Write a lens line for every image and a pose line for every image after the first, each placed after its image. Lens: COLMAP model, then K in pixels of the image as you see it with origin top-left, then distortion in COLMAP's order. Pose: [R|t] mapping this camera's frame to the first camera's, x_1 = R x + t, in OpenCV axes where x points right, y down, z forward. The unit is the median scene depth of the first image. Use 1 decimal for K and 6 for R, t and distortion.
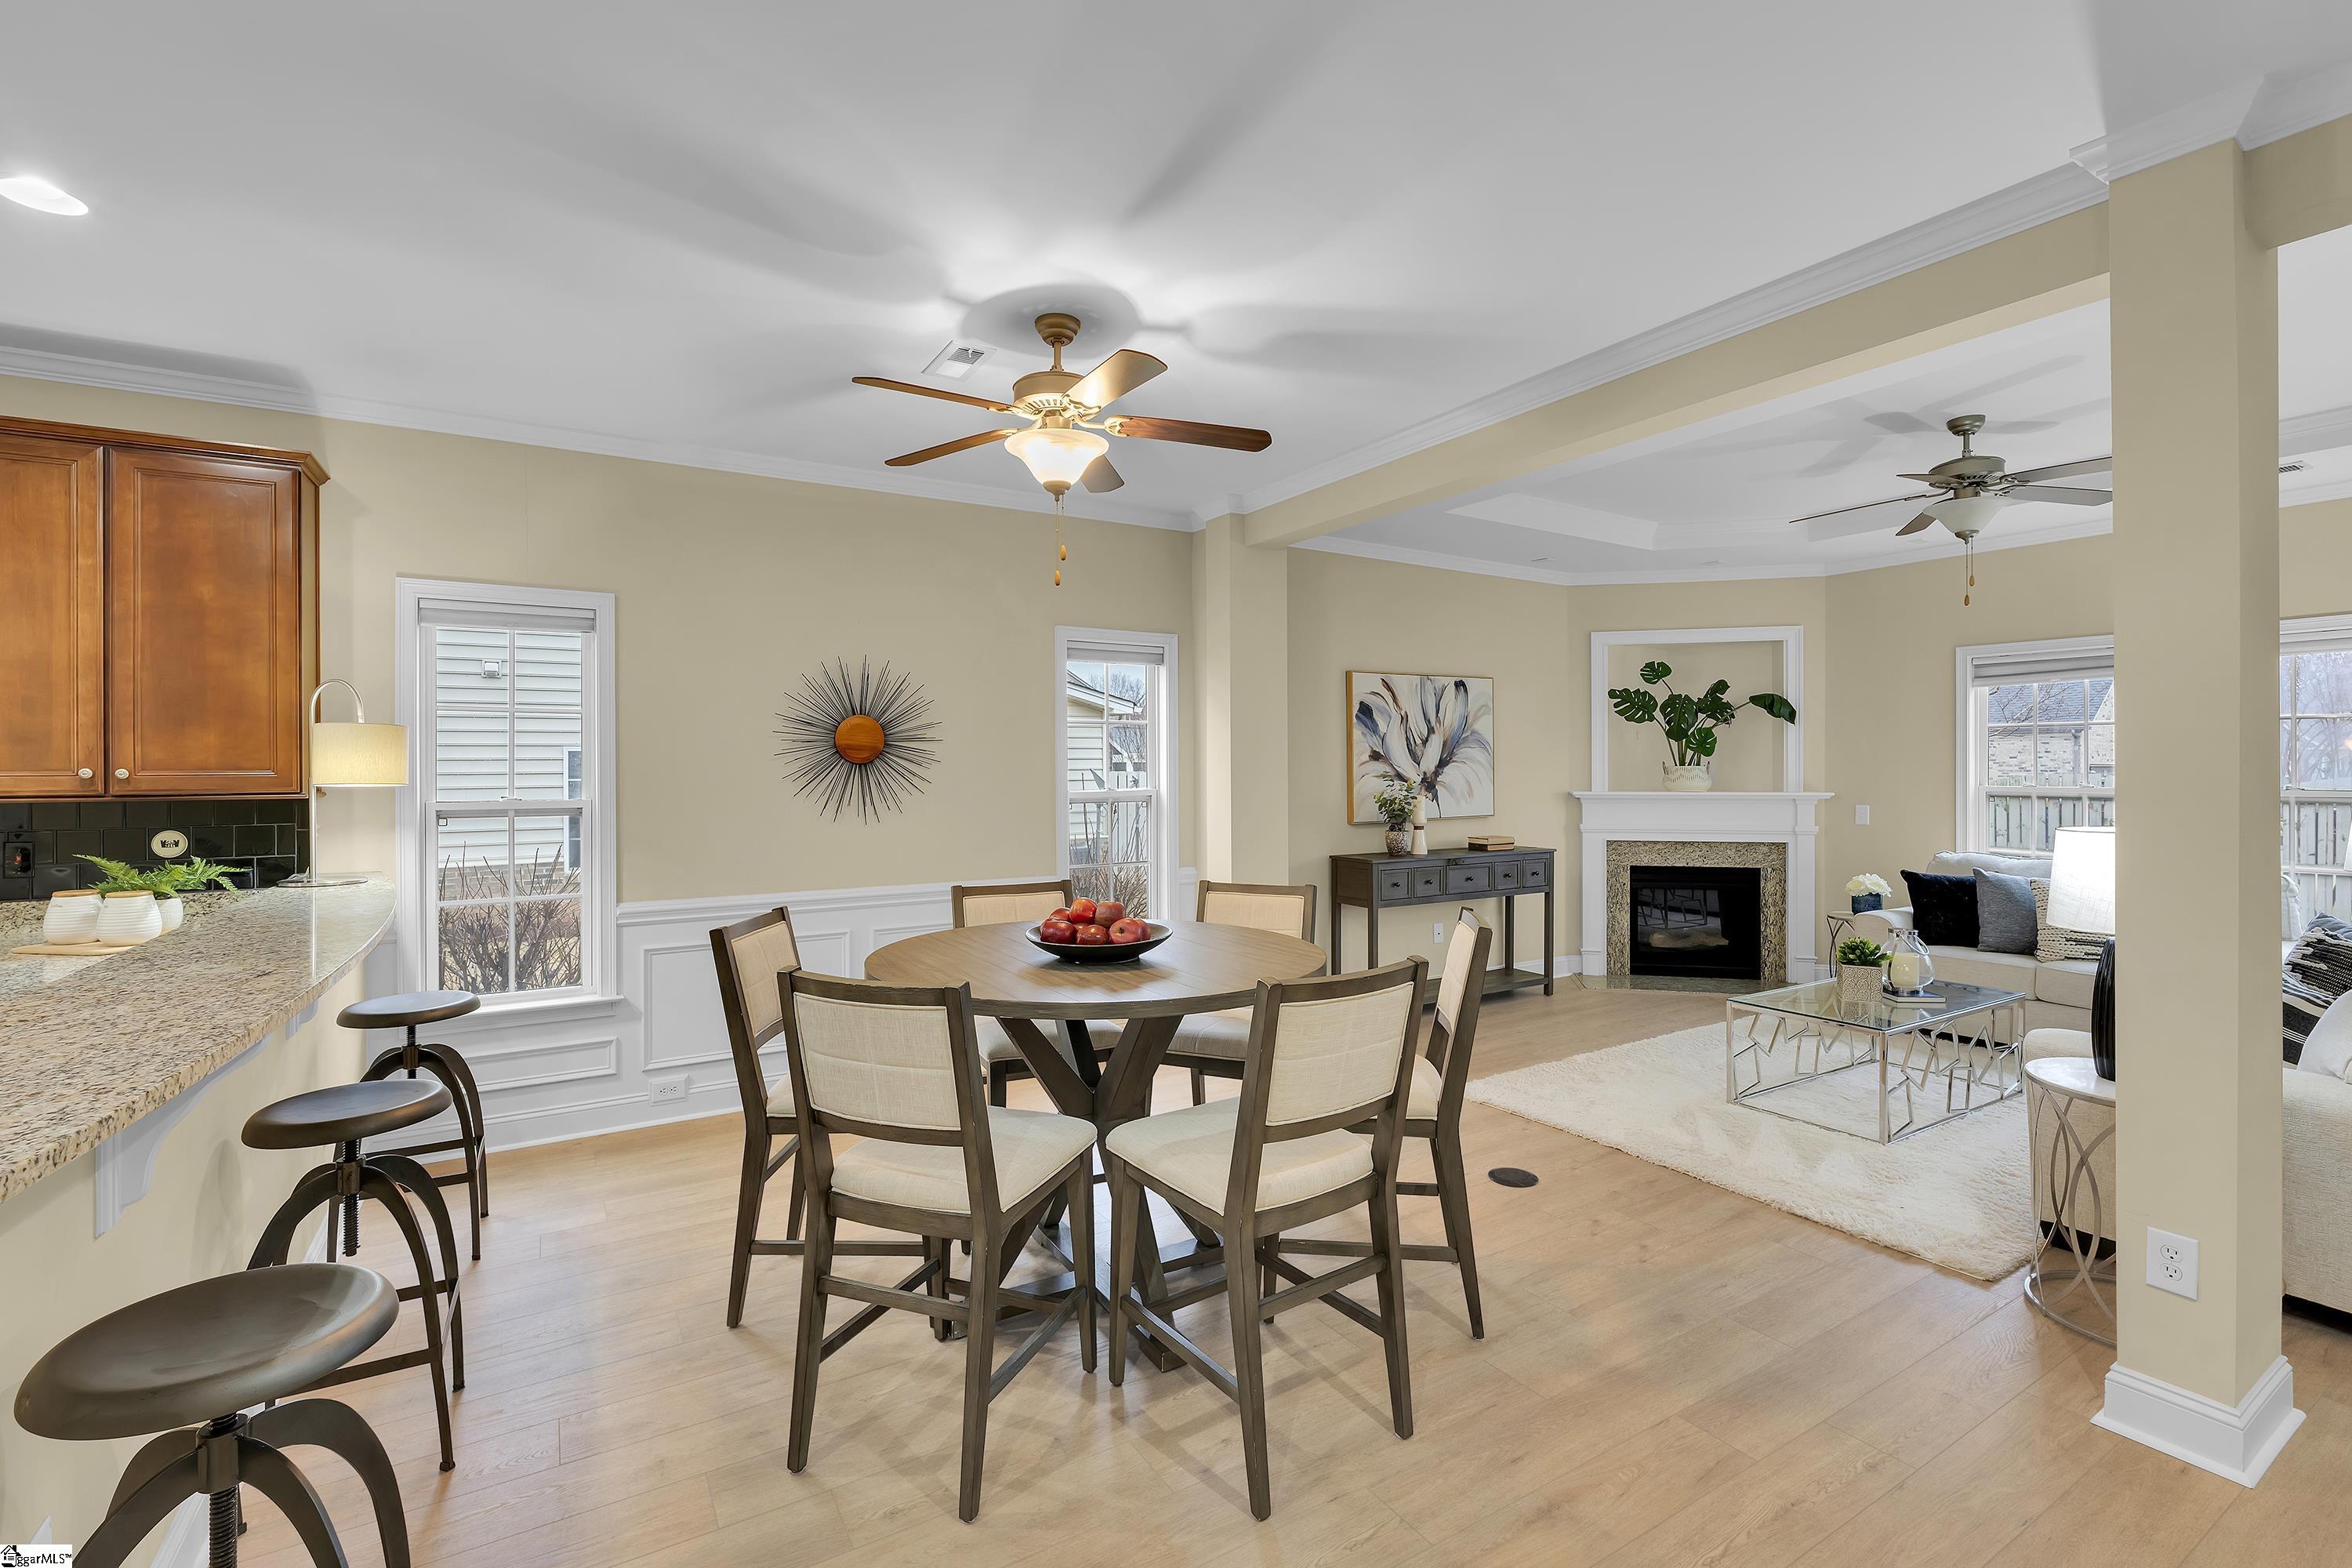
lens RADIAL K [[1032.0, 0, 1173.5], [0, 1032.0, 771.4], [0, 0, 1]] dist [-0.004228, -0.000368]
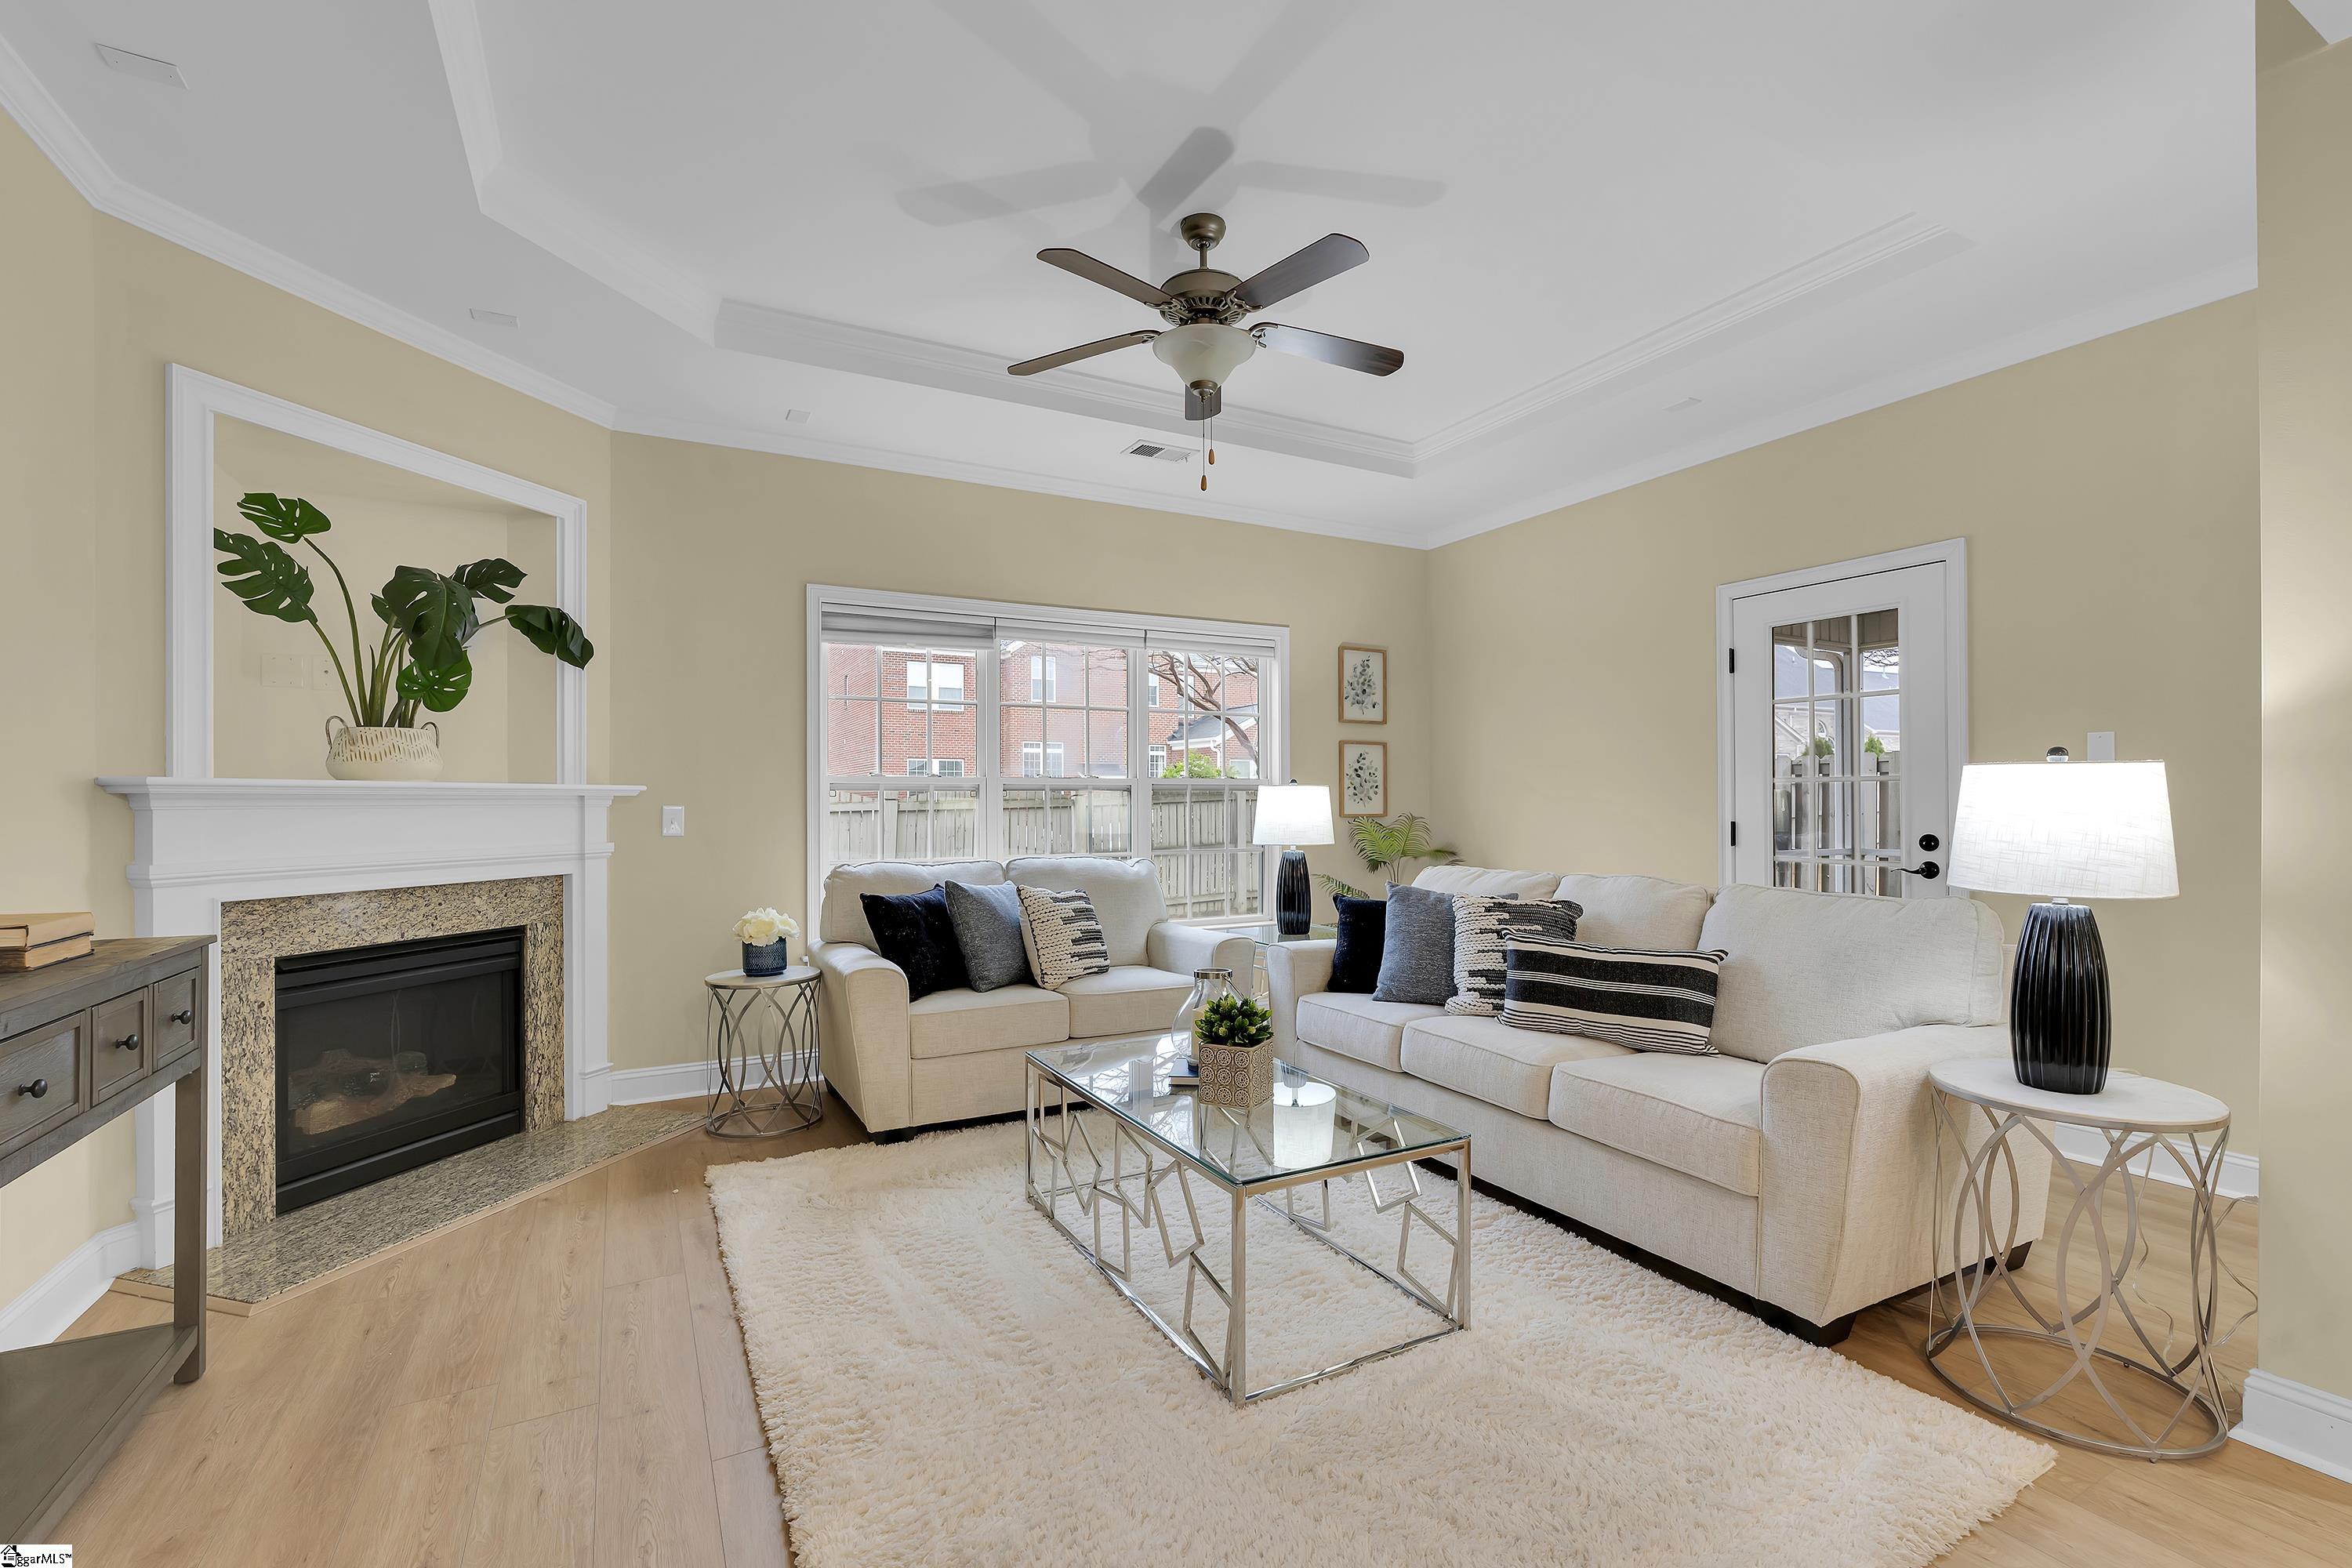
lens RADIAL K [[1035.1, 0, 1178.3], [0, 1035.1, 794.8], [0, 0, 1]] dist [0.000516, 0.000042]
pose [[0.051331, 0.007351, 0.998655, 0.046138], [0.006106, 0.999952, -0.007674, 0.033934], [-0.998663, 0.006491, 0.051283, 0.673842]]
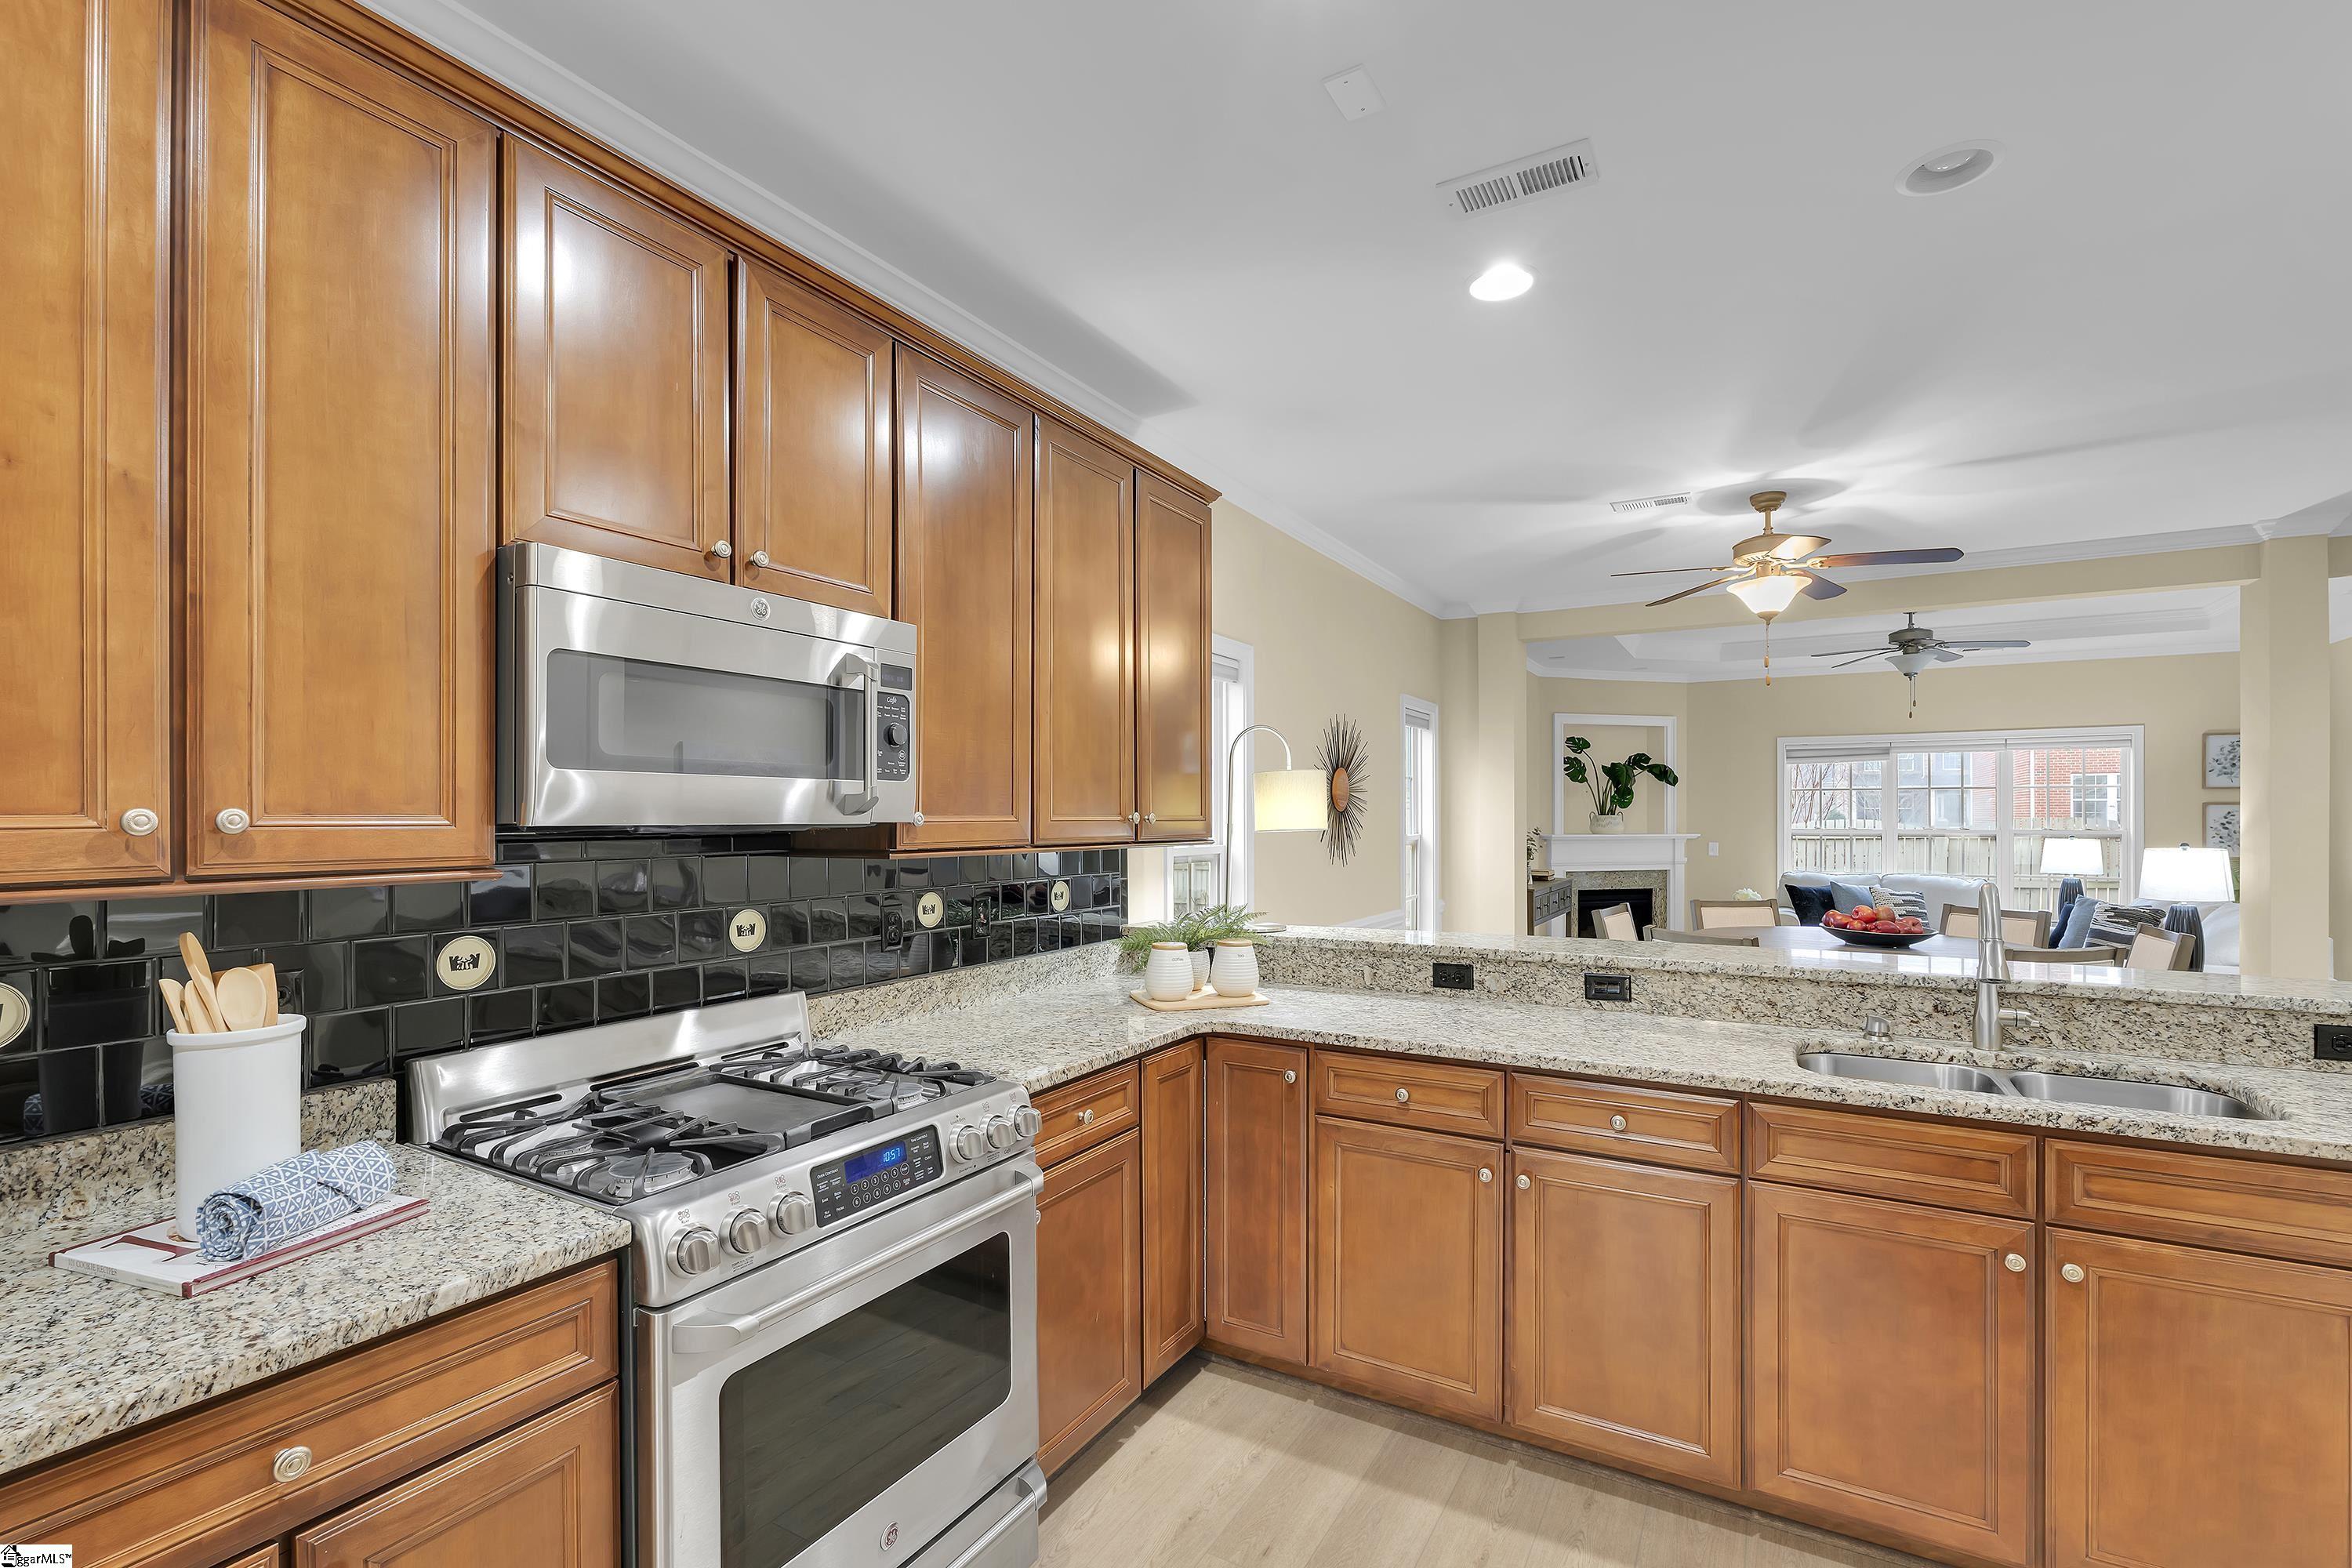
lens RADIAL K [[1038.1, 0, 1196.4], [0, 1038.1, 817.9], [0, 0, 1]] dist [-0.001526, -0.000044]
pose [[0.874003, 0.002017, 0.485917, -0.703201], [-0.001113, 0.999997, -0.002148, 0.001937], [-0.485919, 0.001336, 0.874003, 0.074729]]
